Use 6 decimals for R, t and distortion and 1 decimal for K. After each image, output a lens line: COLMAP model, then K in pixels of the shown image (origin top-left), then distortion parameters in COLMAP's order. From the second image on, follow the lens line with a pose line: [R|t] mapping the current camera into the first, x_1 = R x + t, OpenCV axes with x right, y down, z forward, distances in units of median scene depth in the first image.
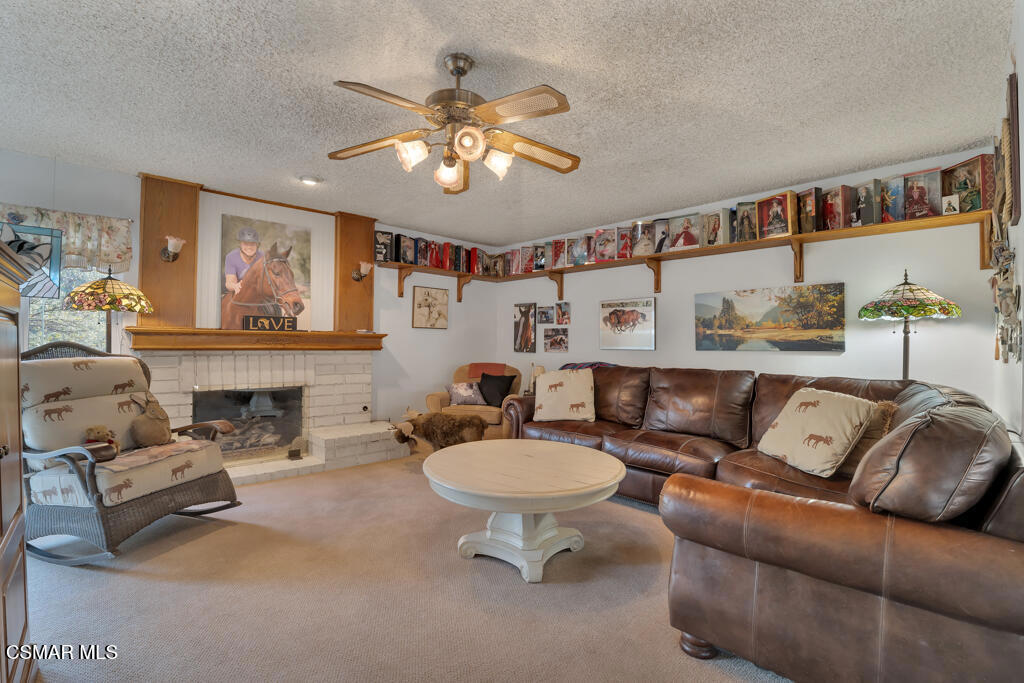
lens RADIAL K [[454.3, 0, 497.2], [0, 454.3, 341.2], [0, 0, 1]] dist [-0.038769, 0.000392]
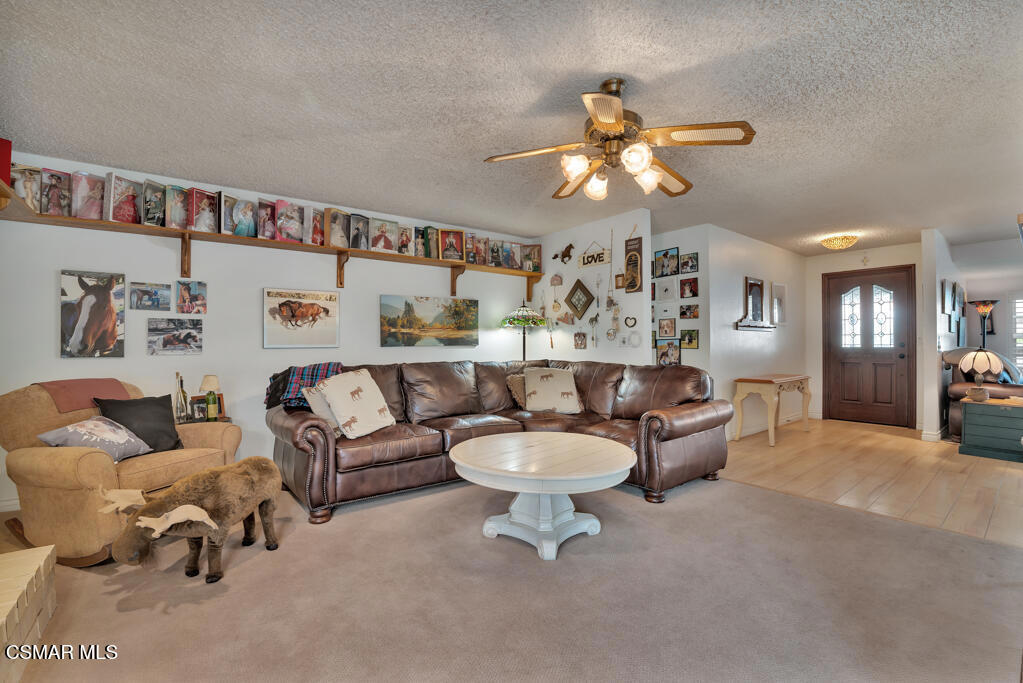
lens RADIAL K [[475.1, 0, 501.7], [0, 475.1, 340.4], [0, 0, 1]] dist [-0.030386, 0.000857]
pose [[0.084699, -0.002675, 0.996403, -0.643225], [-0.000898, 0.999996, 0.002761, 0.001366], [-0.996406, -0.001129, 0.084697, 0.597278]]
